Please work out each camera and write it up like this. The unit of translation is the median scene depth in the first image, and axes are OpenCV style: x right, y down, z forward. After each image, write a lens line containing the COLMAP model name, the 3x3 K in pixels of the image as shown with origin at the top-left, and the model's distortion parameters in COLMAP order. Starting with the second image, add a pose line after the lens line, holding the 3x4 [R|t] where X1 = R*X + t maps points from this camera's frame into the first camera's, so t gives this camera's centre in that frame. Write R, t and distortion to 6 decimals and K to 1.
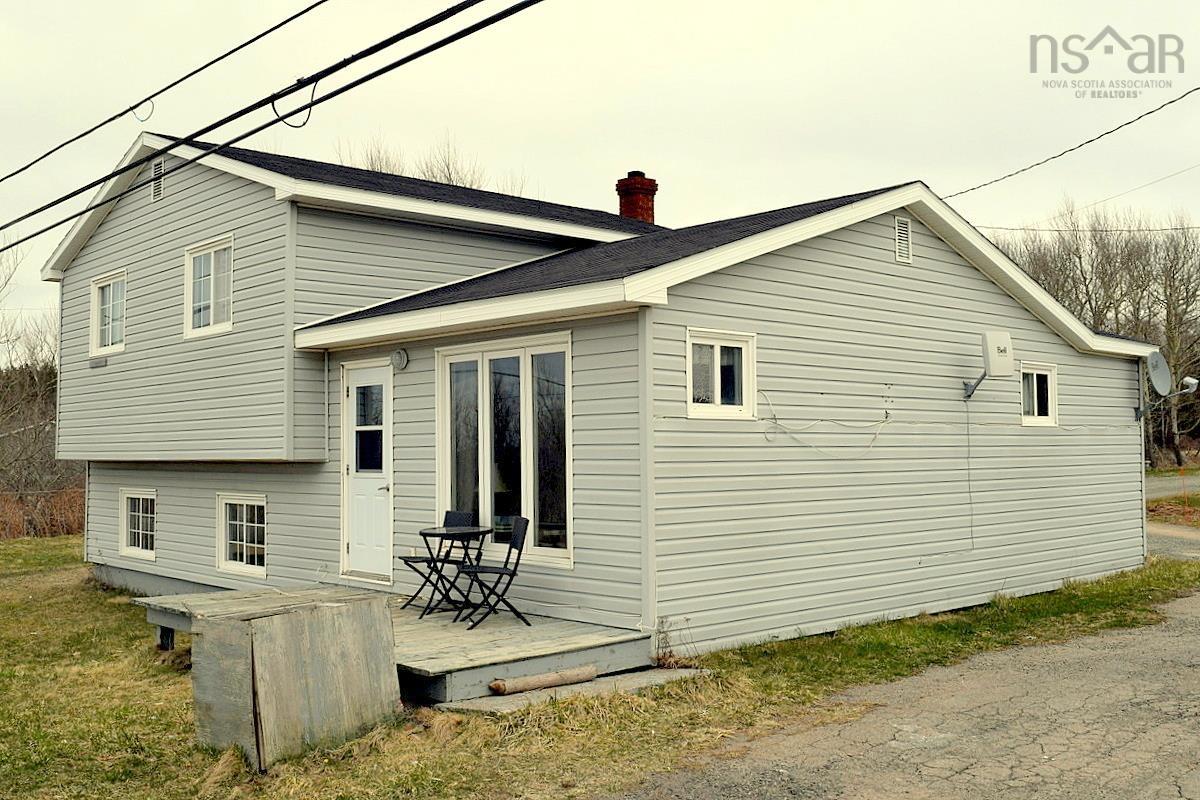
lens RADIAL K [[1200.1, 0, 600.0], [0, 1200.1, 400.0], [0, 0, 1]] dist [-0.101353, 0.009121]
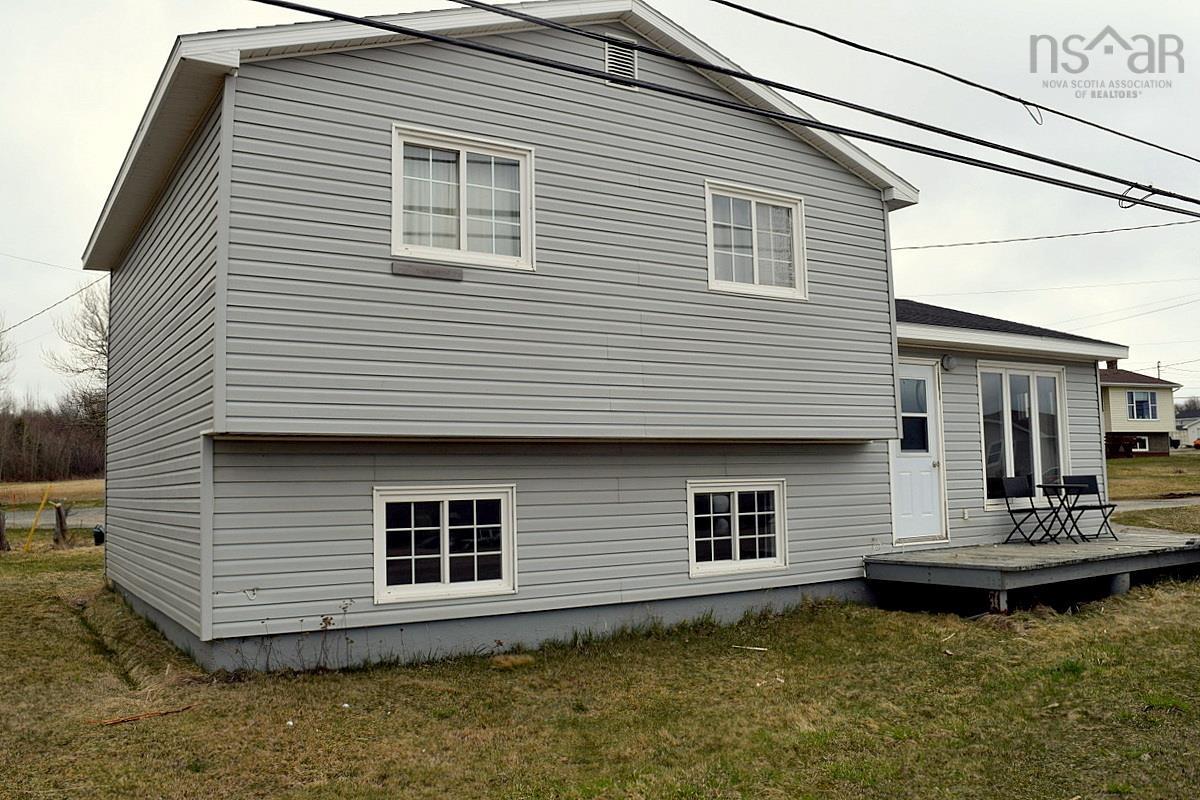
lens RADIAL K [[1004.6, 0, 600.0], [0, 1004.6, 400.0], [0, 0, 1]] dist [-0.082680, 0.003024]
pose [[0.181902, 0.053487, 0.981861, -1.258231], [-0.046445, 0.997872, -0.045754, 0.070244], [-0.982219, -0.037280, 0.184000, 1.153583]]
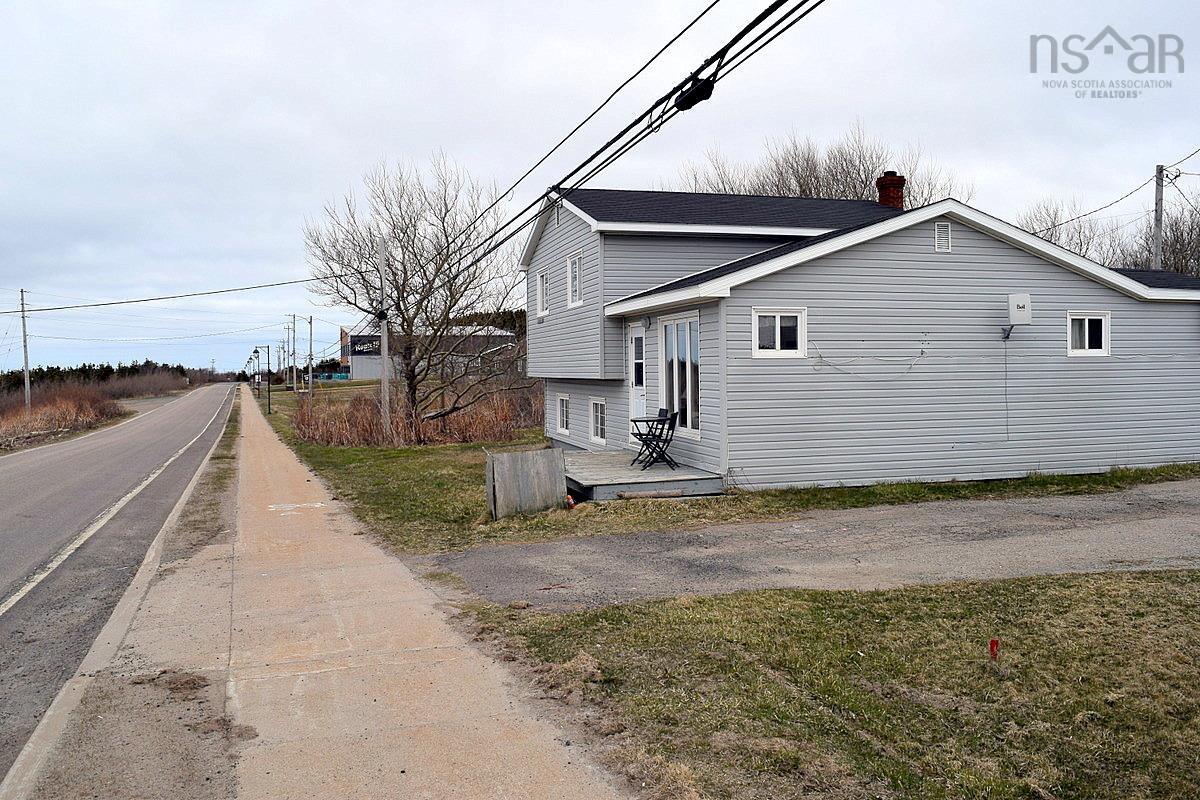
lens RADIAL K [[1004.6, 0, 600.0], [0, 1004.6, 400.0], [0, 0, 1]] dist [-0.082680, 0.003024]
pose [[0.880273, 0.012749, -0.474297, 0.472646], [0.026533, 0.996752, 0.076036, -0.034478], [0.473726, -0.079517, 0.877075, -0.341682]]
